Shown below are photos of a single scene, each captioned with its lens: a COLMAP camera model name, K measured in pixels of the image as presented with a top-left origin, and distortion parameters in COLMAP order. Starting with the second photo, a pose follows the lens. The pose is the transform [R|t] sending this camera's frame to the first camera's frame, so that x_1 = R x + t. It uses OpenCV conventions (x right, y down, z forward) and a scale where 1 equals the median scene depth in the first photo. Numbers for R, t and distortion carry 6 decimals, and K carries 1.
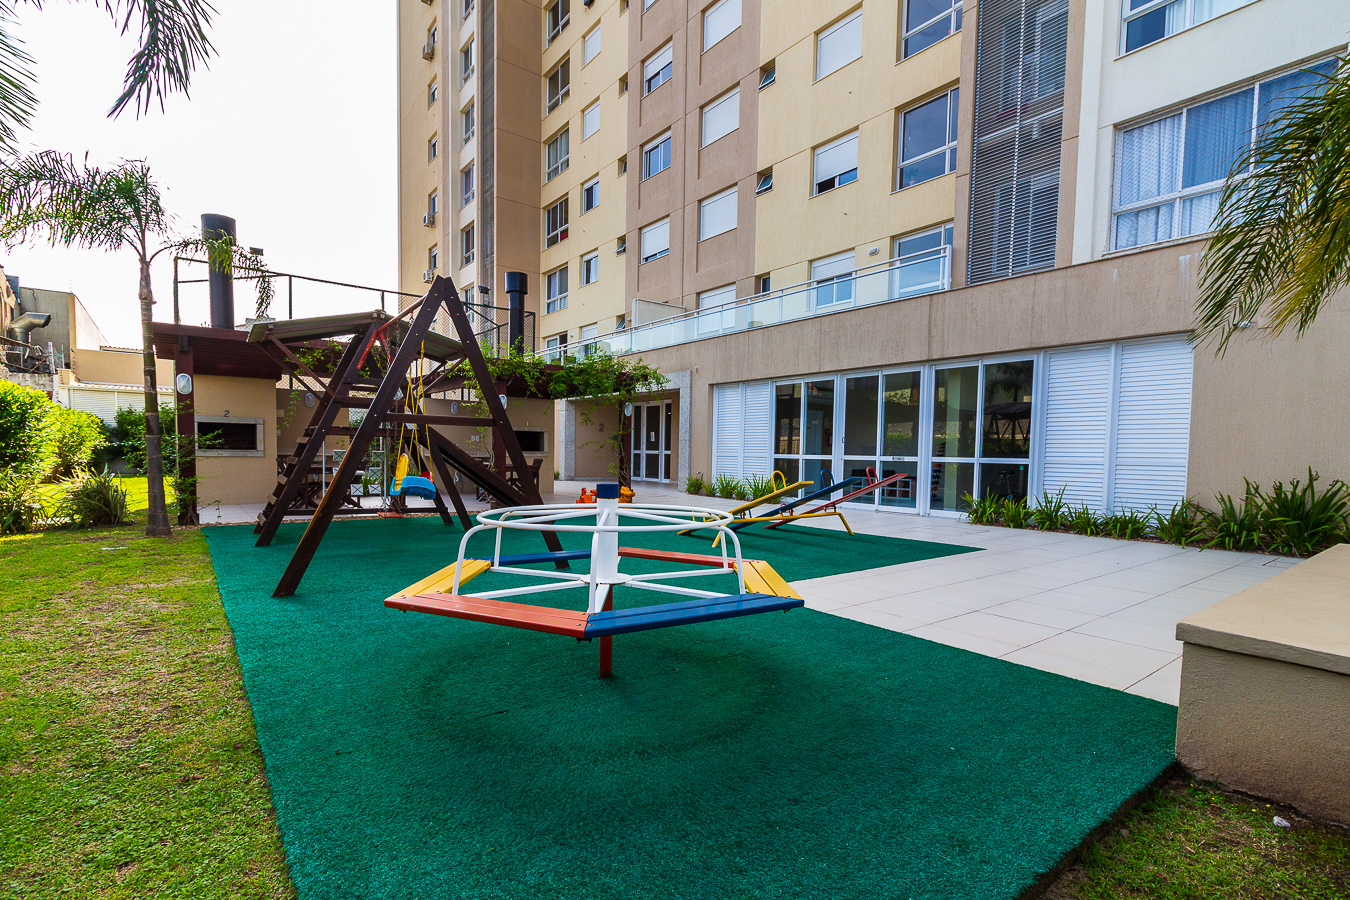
lens RADIAL K [[628.1, 0, 674.5], [0, 628.1, 437.2], [0, 0, 1]] dist [0.002355, 0.000139]
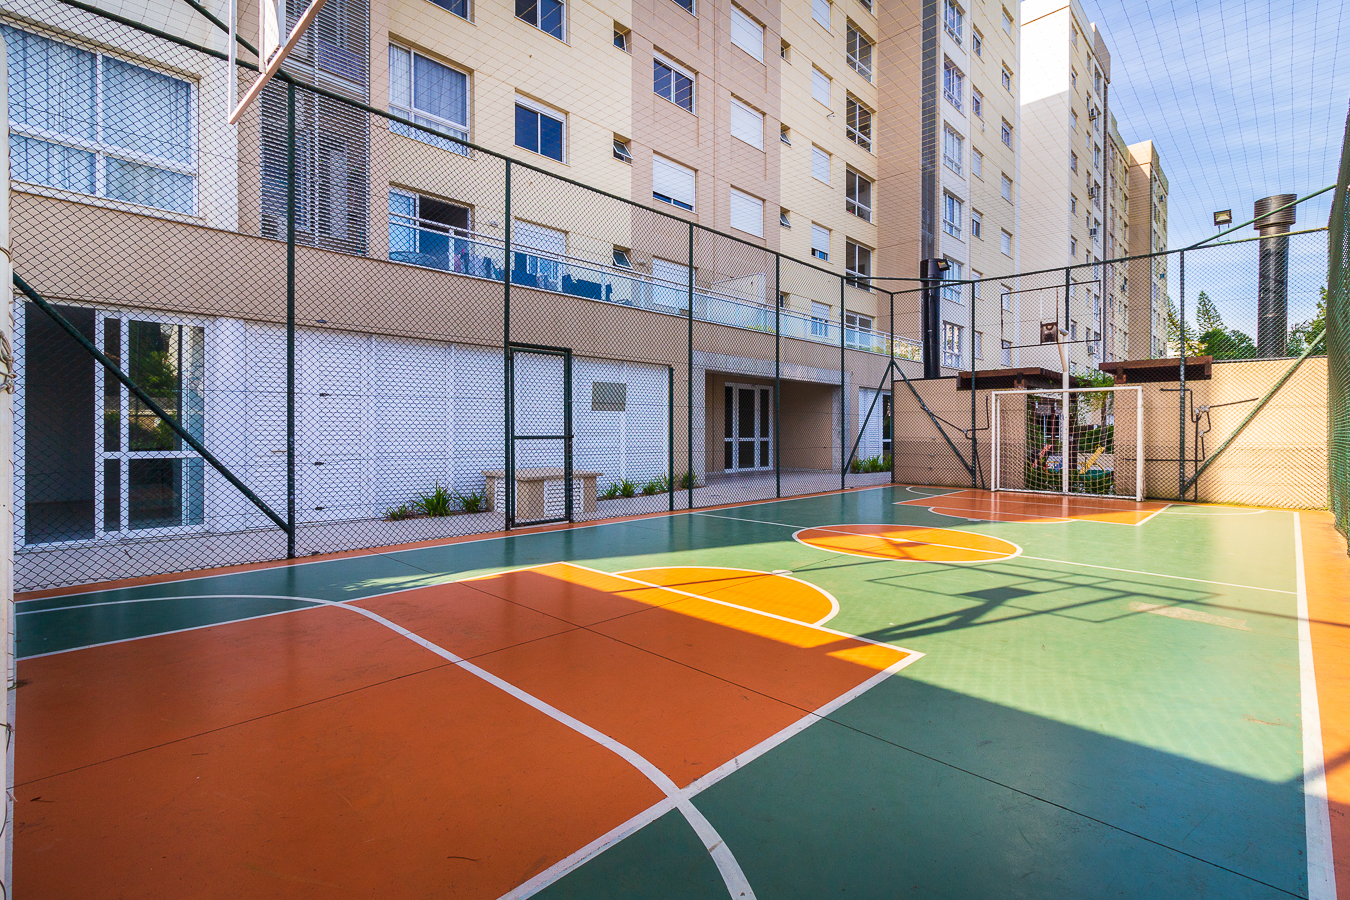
lens RADIAL K [[626.8, 0, 674.8], [0, 626.8, 423.1], [0, 0, 1]] dist [-0.000990, -0.000071]
pose [[-0.145963, 0.008254, 0.989256, -0.918436], [-0.003152, 0.999956, -0.008808, 0.007903], [-0.989285, -0.004404, -0.145930, 1.223563]]
